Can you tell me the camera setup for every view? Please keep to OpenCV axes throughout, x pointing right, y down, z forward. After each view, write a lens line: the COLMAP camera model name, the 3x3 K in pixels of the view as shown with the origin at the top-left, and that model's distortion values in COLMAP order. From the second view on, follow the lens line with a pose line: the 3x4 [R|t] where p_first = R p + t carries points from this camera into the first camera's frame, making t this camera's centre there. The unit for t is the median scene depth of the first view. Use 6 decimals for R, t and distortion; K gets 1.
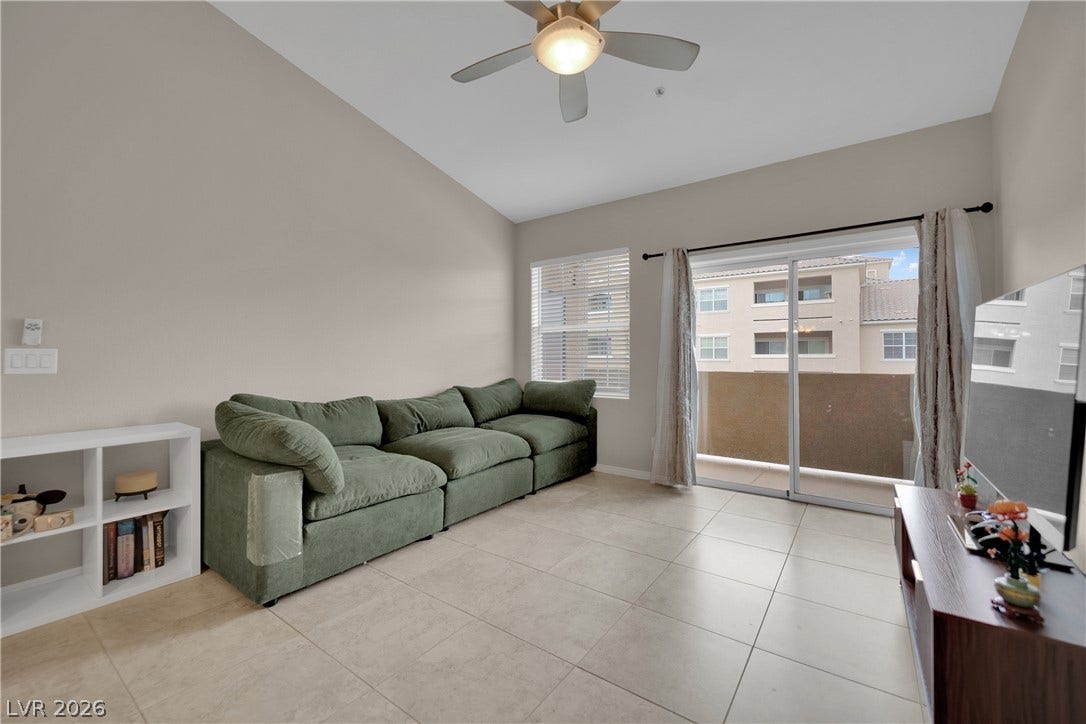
lens RADIAL K [[438.7, 0, 537.6], [0, 438.7, 360.5], [0, 0, 1]] dist [-0.001223, -0.000765]
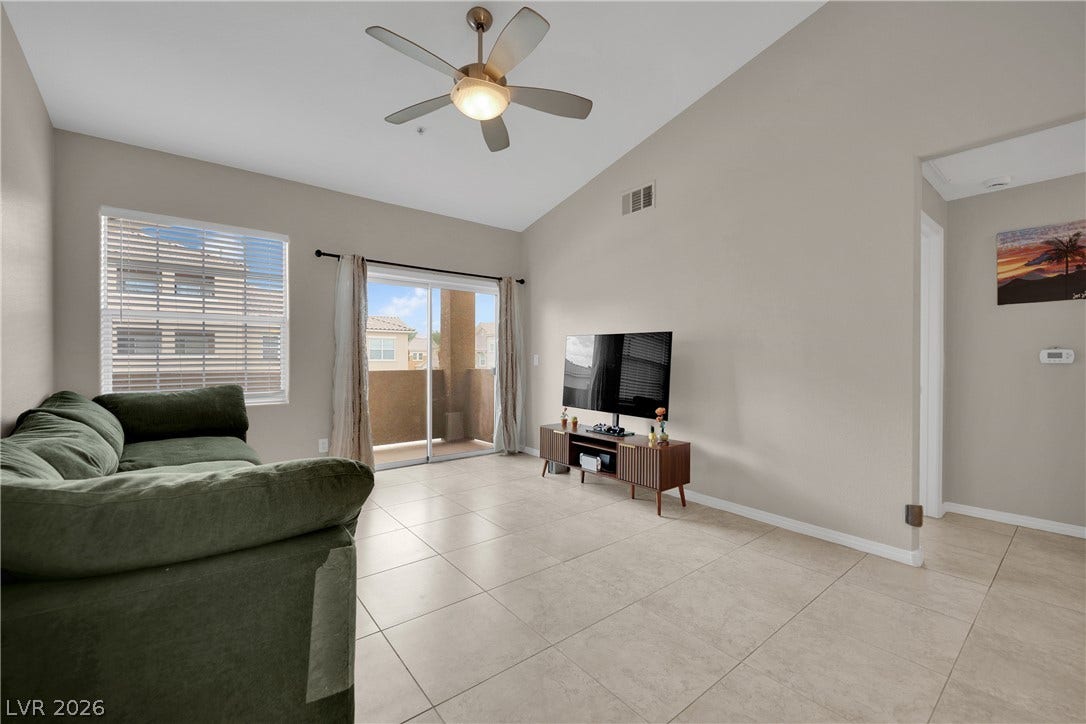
lens RADIAL K [[438.7, 0, 537.6], [0, 438.7, 360.5], [0, 0, 1]] dist [-0.001223, -0.000765]
pose [[0.269448, 0.003202, 0.963010, -0.592386], [0.001239, 0.999992, -0.003672, 0.003340], [-0.963014, 0.002183, 0.269442, 0.301041]]
